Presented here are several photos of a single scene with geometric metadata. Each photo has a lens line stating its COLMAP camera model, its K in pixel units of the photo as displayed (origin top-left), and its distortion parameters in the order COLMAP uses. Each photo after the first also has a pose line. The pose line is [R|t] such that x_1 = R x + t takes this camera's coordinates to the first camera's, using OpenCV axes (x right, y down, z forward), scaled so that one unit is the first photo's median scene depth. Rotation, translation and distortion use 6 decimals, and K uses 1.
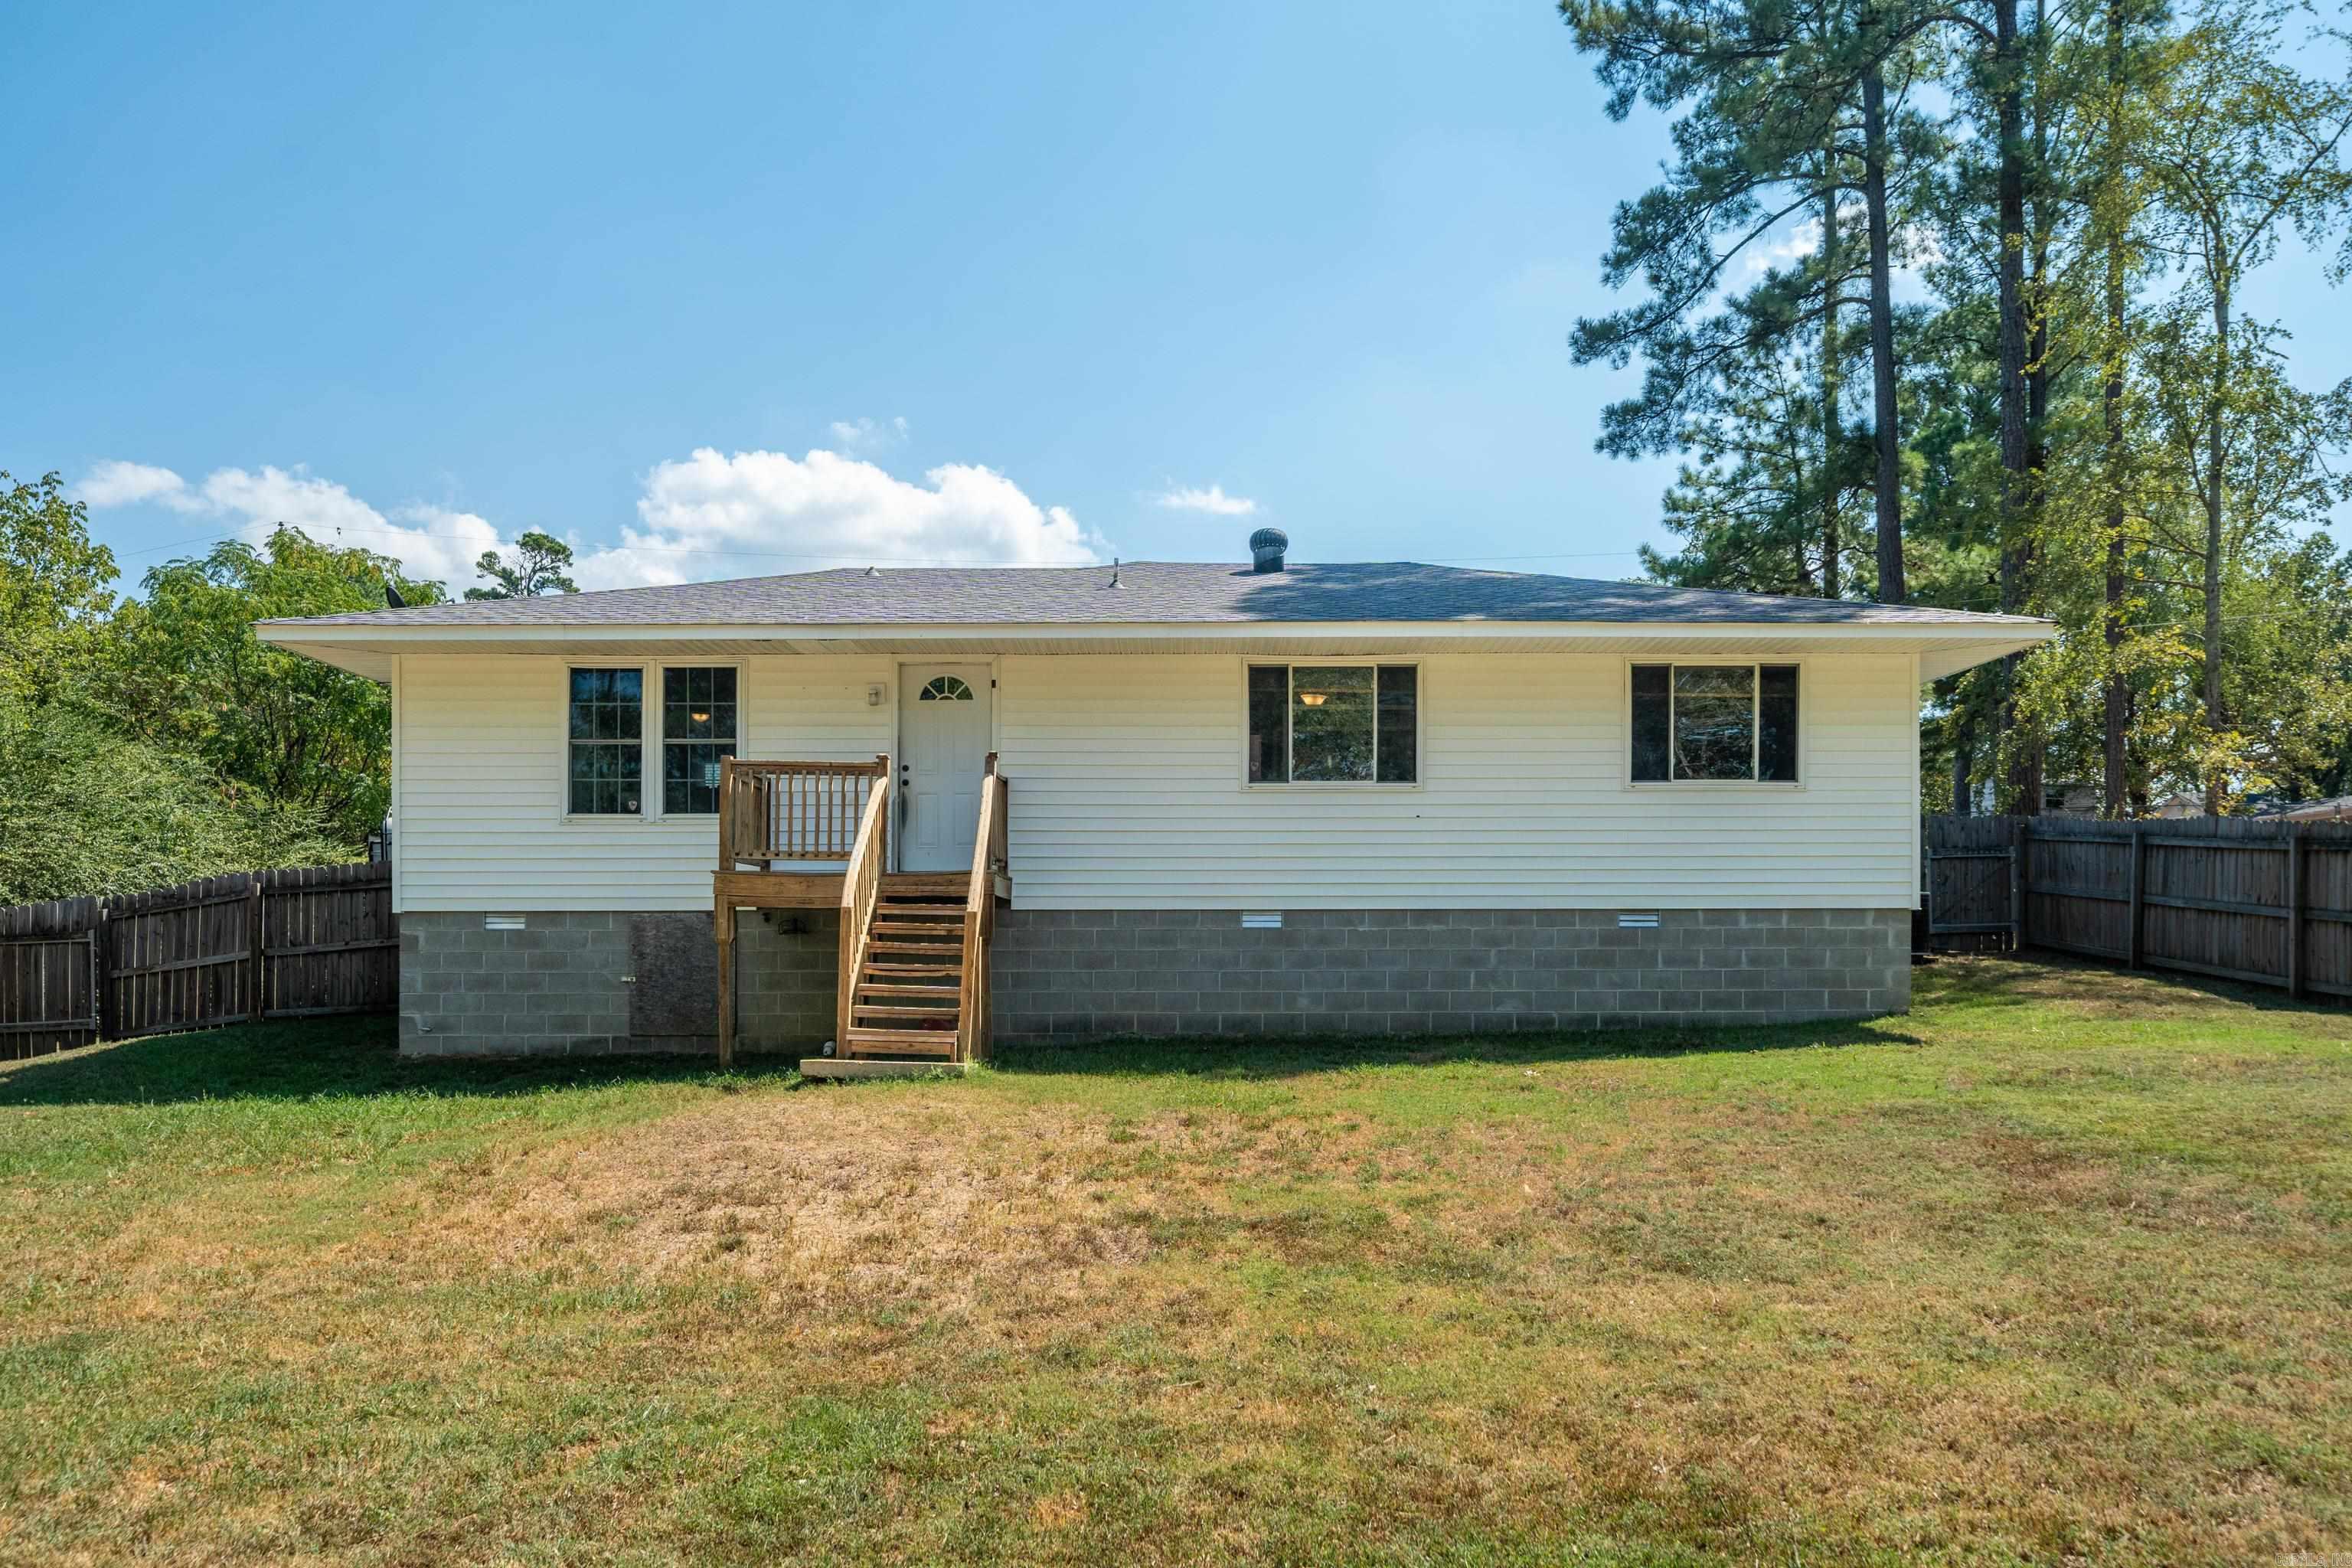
lens RADIAL K [[1603.3, 0, 1174.6], [0, 1603.3, 862.8], [0, 0, 1]] dist [-0.003083, 0.000385]
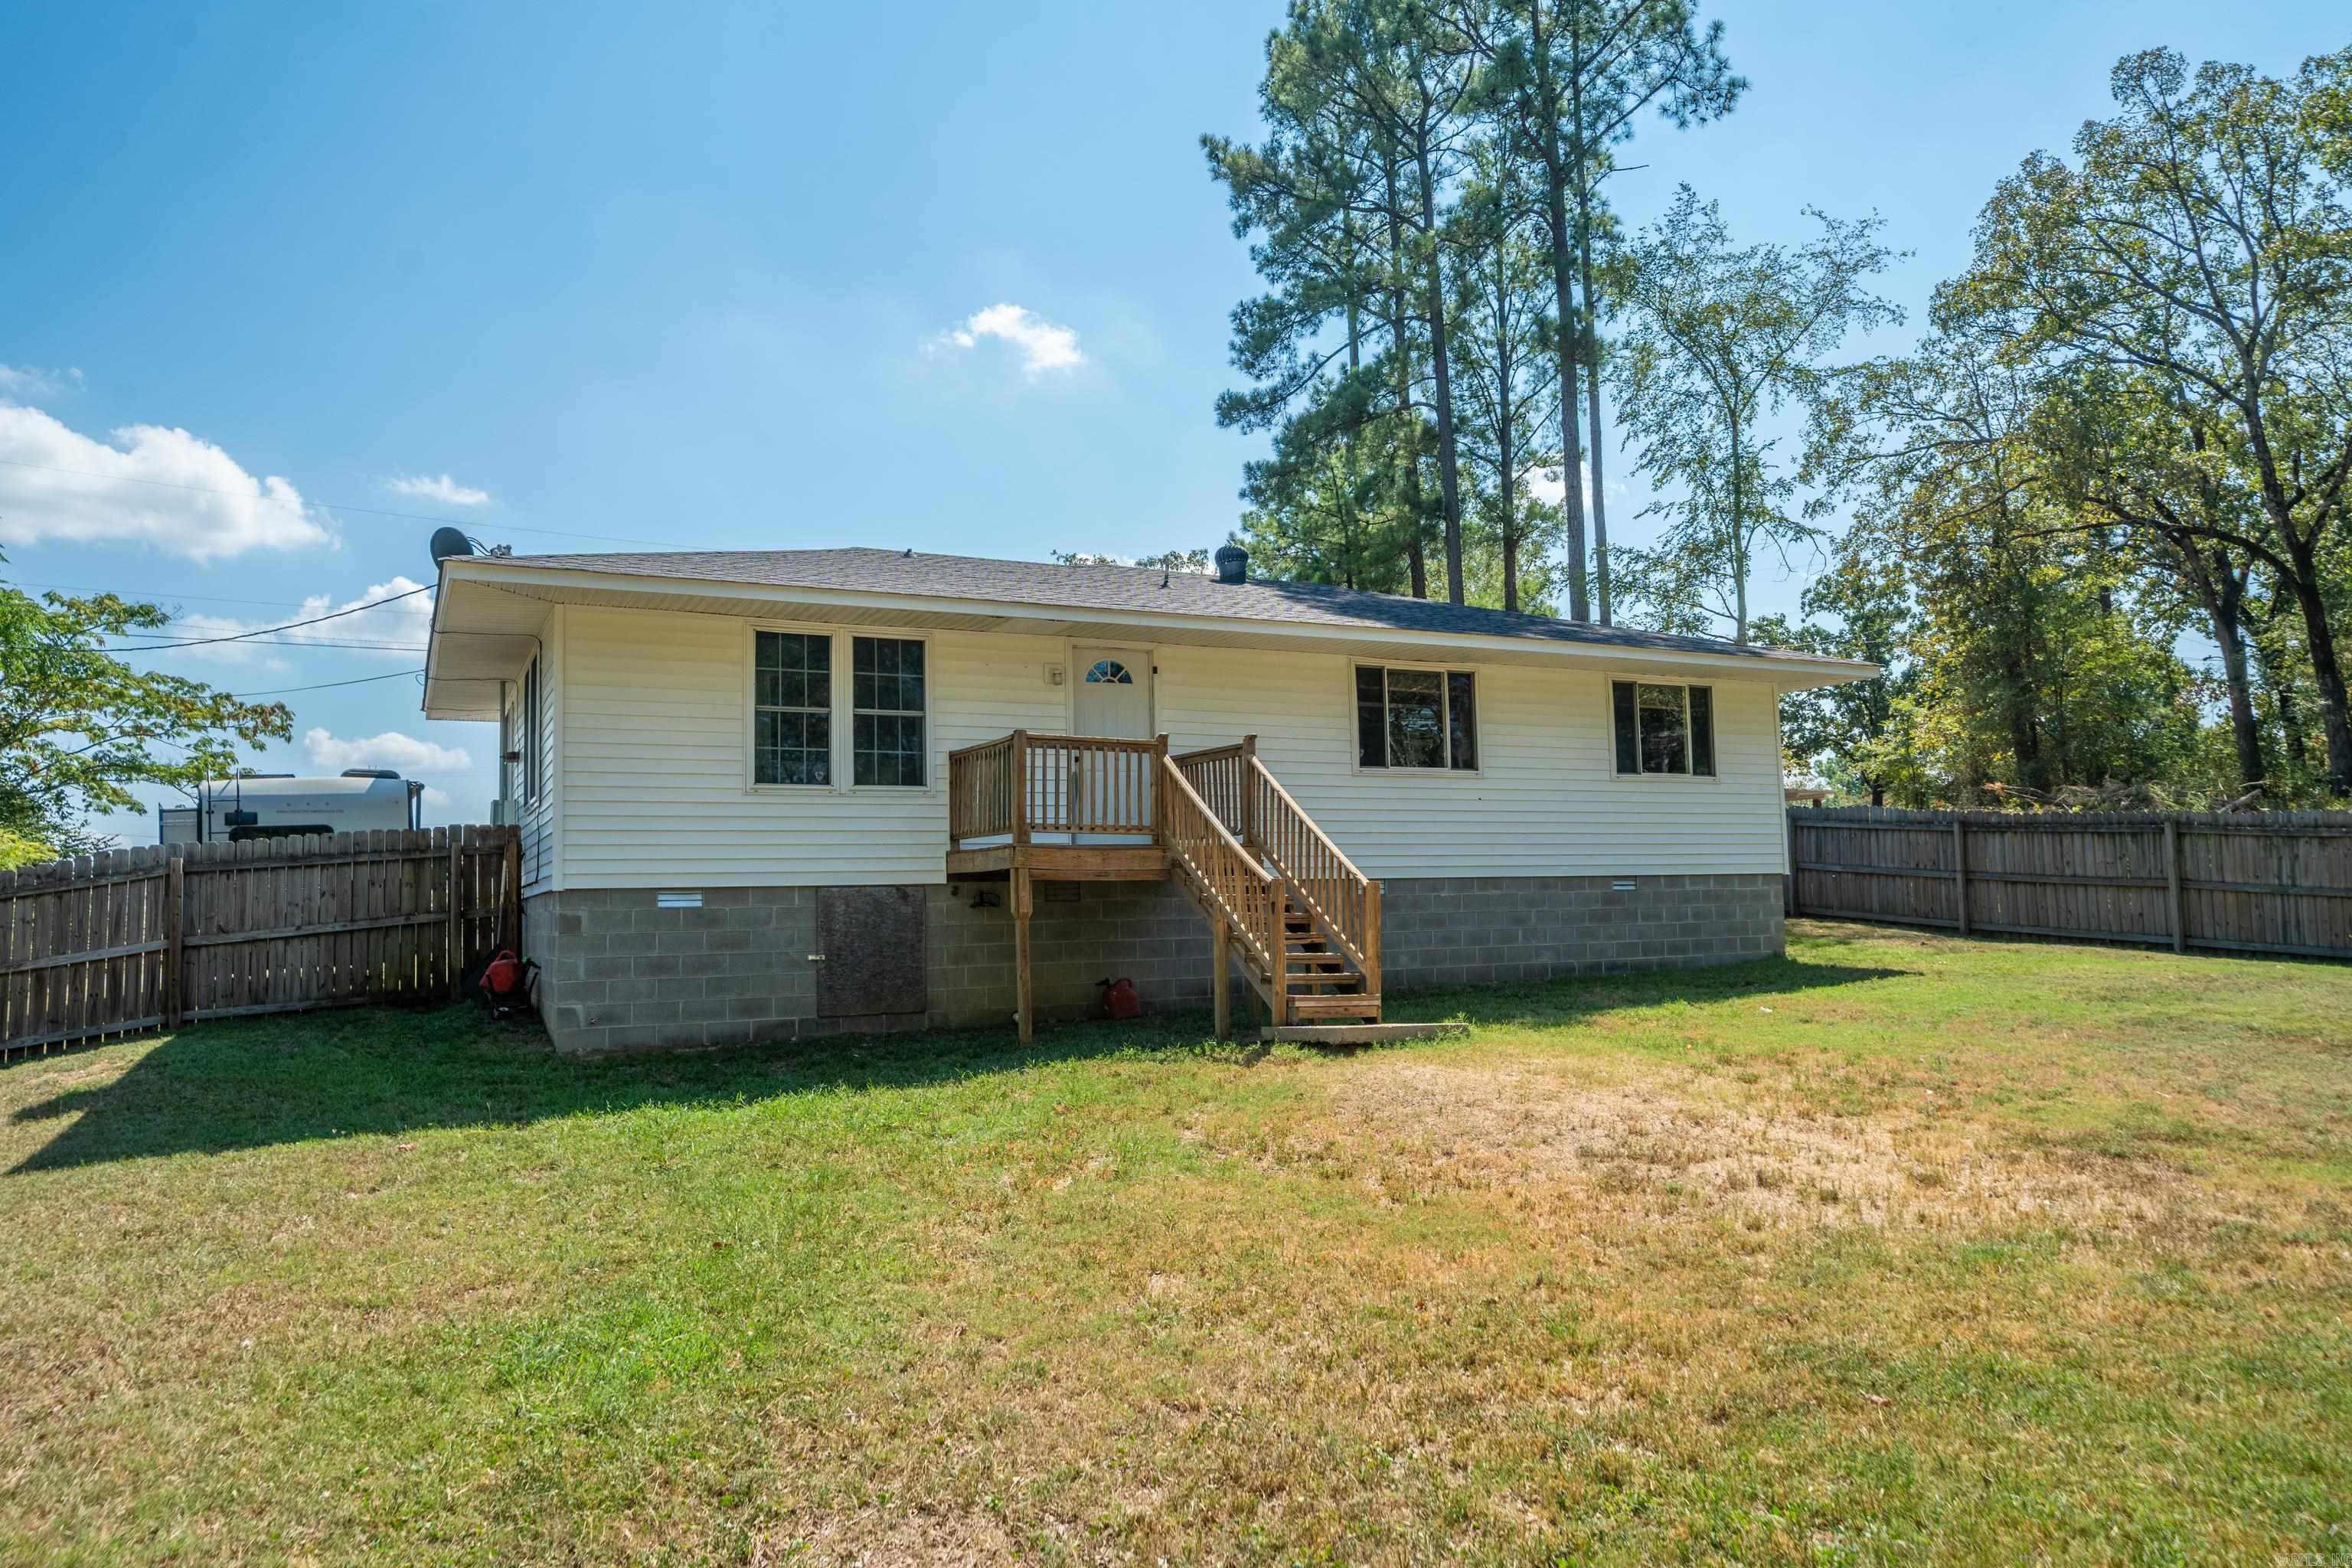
lens RADIAL K [[1414.0, 0, 1126.0], [0, 1414.0, 731.4], [0, 0, 1]] dist [-0.000895, 0.000487]
pose [[0.913888, 0.033132, 0.404612, -0.514862], [-0.002535, 0.997110, -0.075924, 0.001583], [-0.405958, 0.068360, 0.911331, 0.146403]]
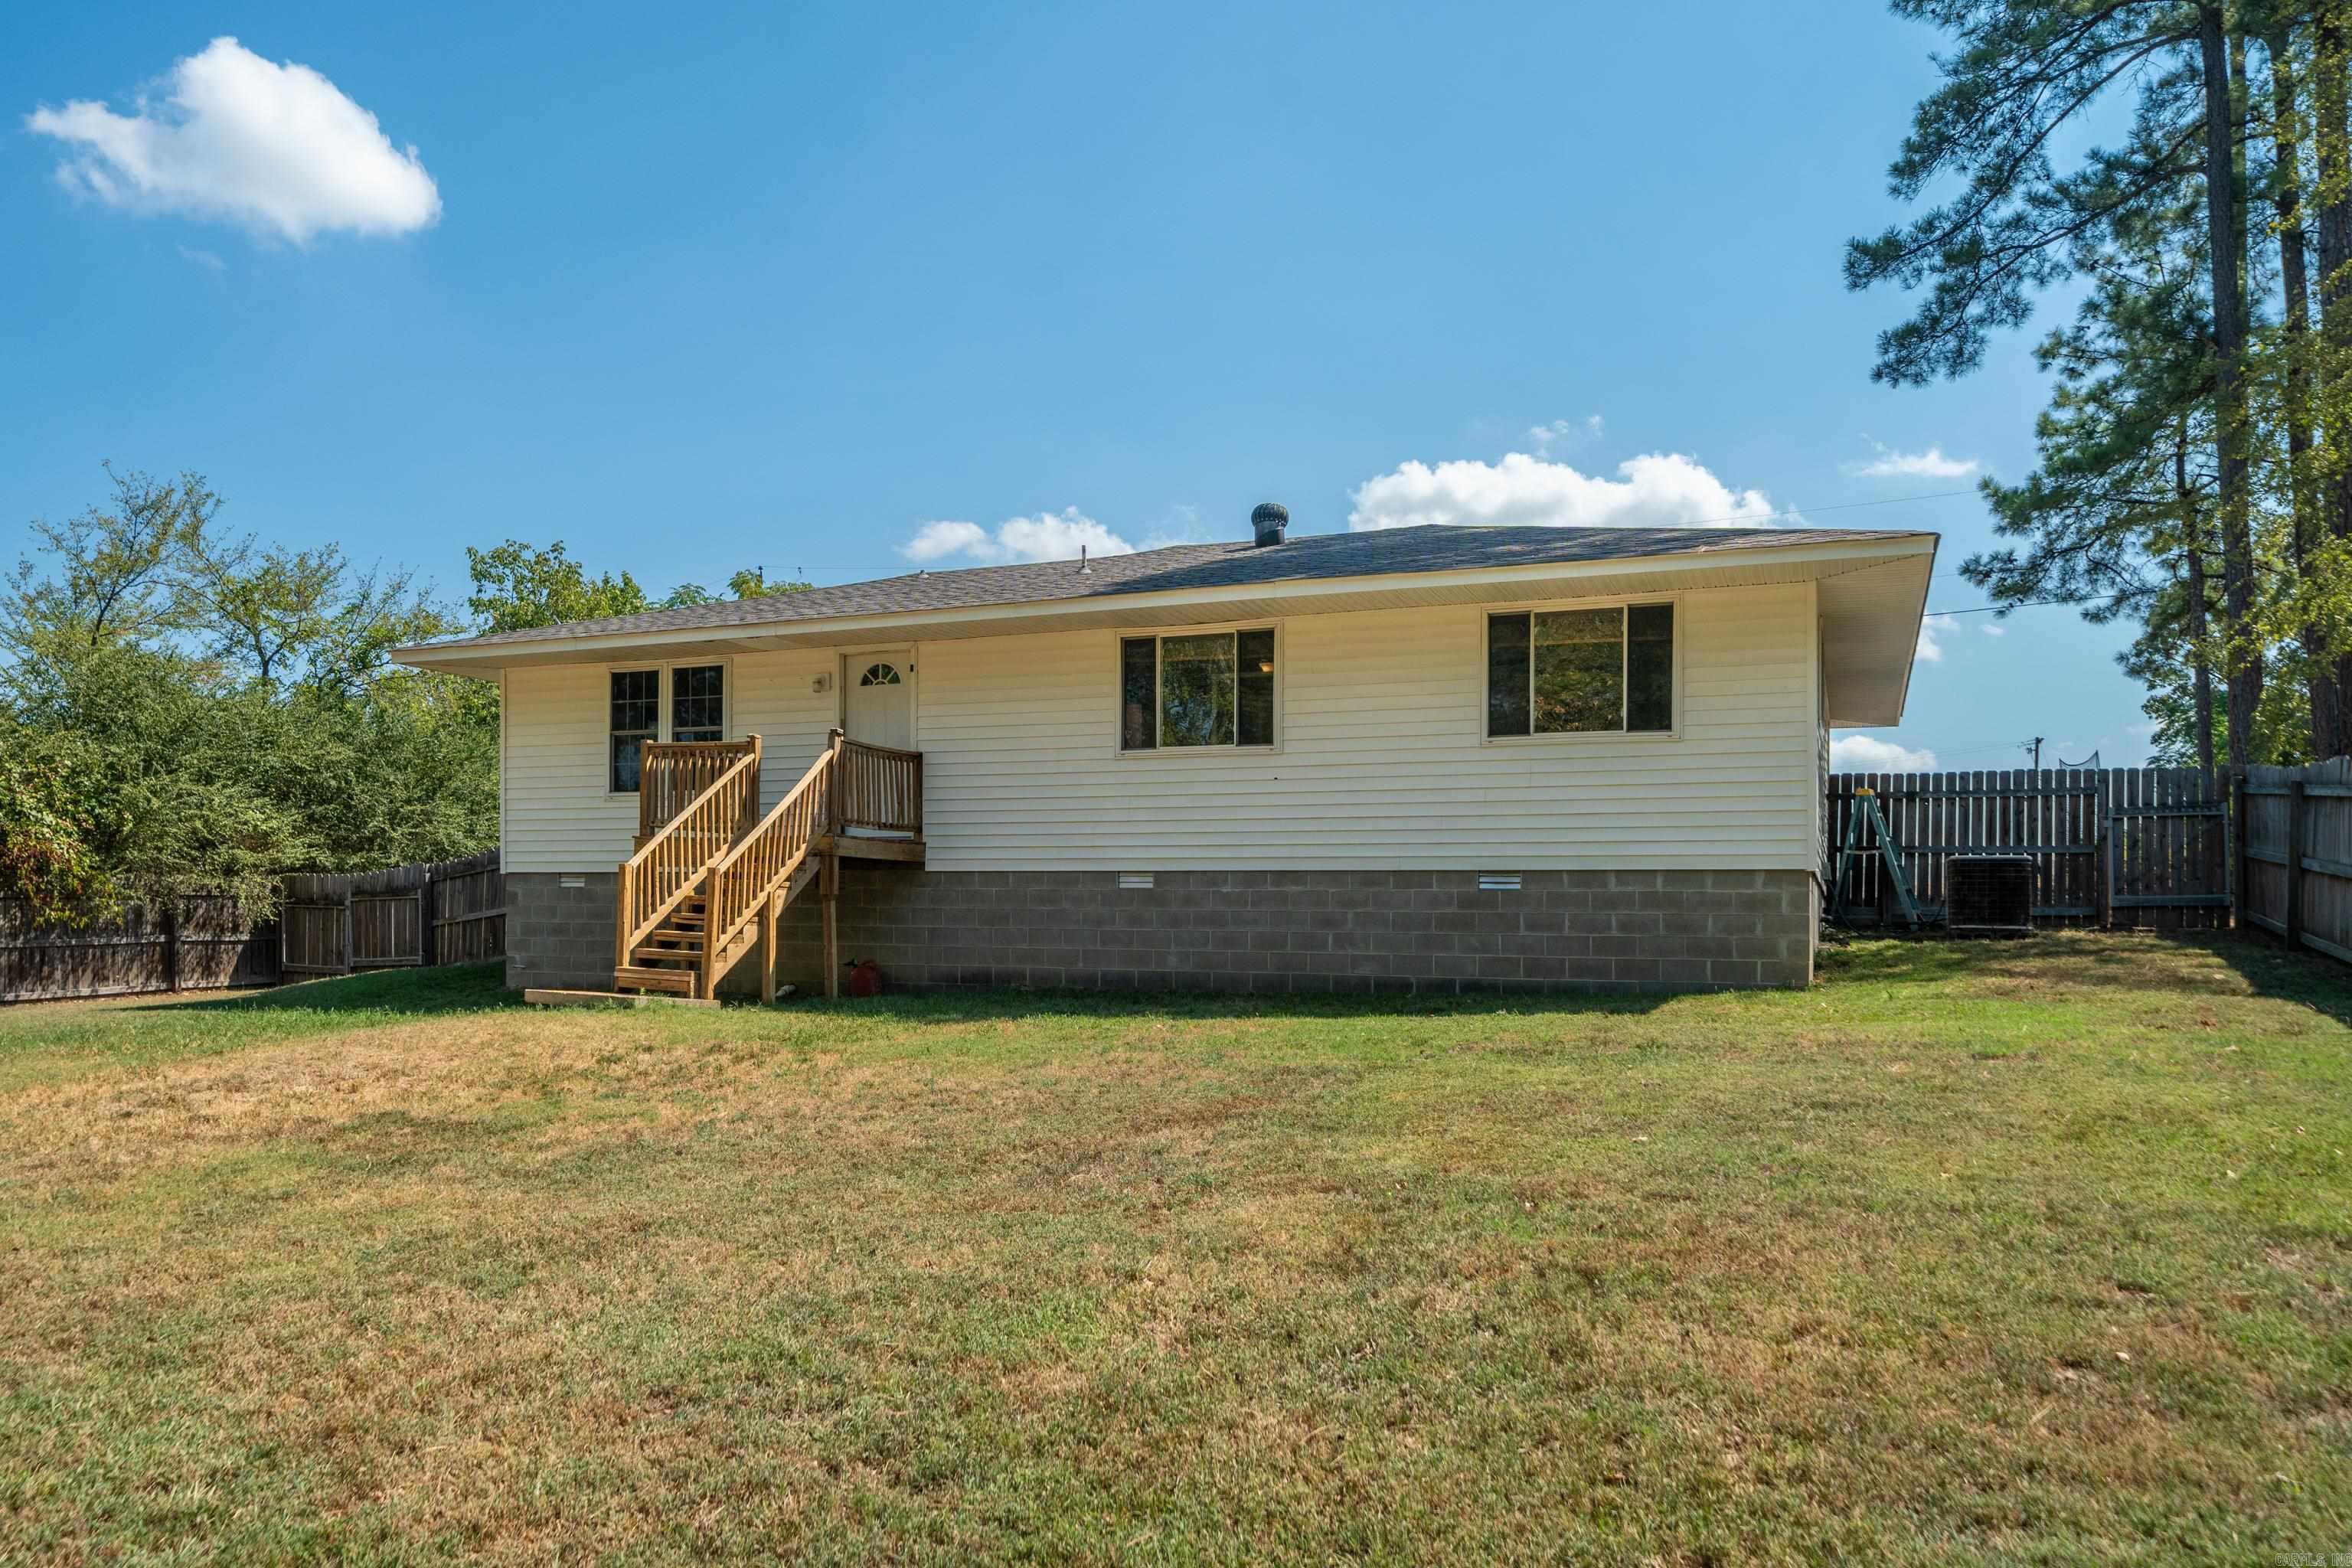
lens RADIAL K [[1503.7, 0, 1169.2], [0, 1503.7, 855.5], [0, 0, 1]] dist [0.001155, -0.000810]
pose [[0.928336, -0.004103, -0.371719, 0.439823], [0.007491, 0.999943, 0.007672, 0.011619], [0.371667, -0.009907, 0.928313, 0.096718]]
